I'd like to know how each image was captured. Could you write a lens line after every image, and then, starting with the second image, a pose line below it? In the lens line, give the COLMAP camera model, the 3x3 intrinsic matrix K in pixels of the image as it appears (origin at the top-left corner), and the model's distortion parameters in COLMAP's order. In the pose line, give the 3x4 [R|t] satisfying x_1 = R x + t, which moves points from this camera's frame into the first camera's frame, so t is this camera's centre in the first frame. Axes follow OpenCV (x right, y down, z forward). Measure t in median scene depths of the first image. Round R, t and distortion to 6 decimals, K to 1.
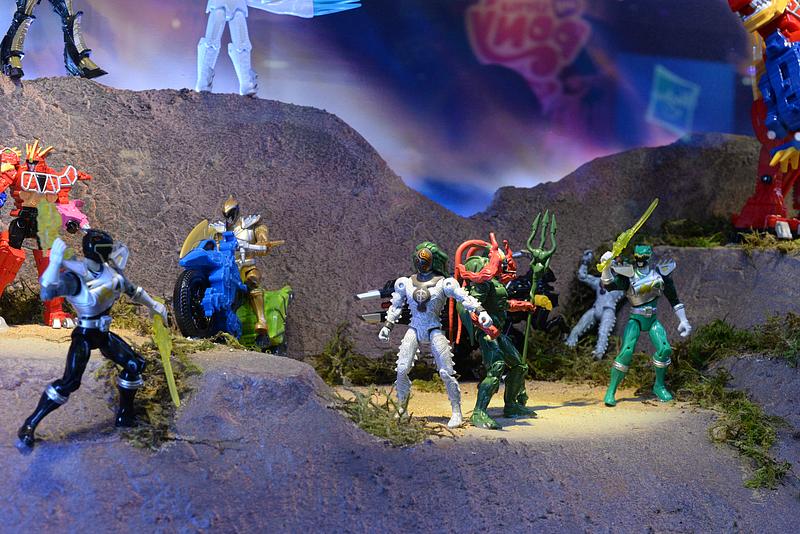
lens RADIAL K [[1212.1, 0, 400.0], [0, 1212.1, 267.0], [0, 0, 1]] dist [-0.040029, -0.051400]
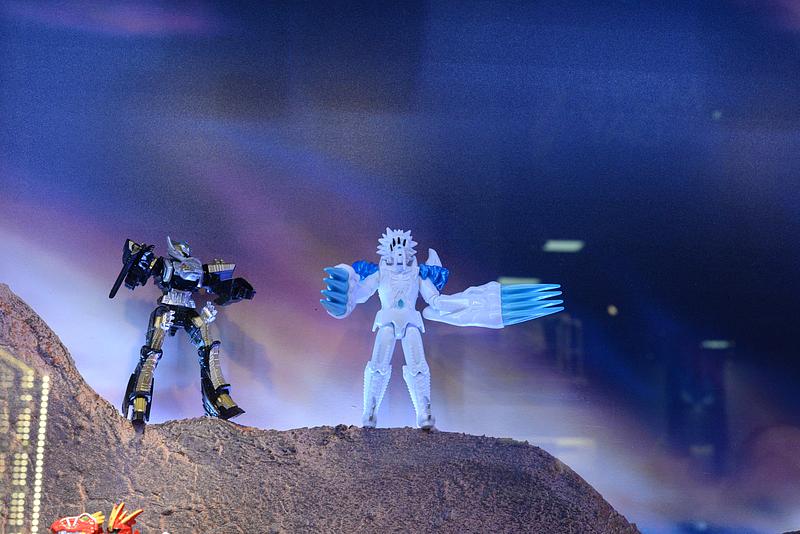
lens RADIAL K [[1212.1, 0, 400.0], [0, 1212.1, 267.0], [0, 0, 1]] dist [-0.040029, -0.051400]
pose [[0.933154, -0.083074, -0.349746, 0.156545], [-0.000288, 0.972758, -0.231824, -0.061586], [0.359477, 0.216428, 0.907709, 0.245979]]
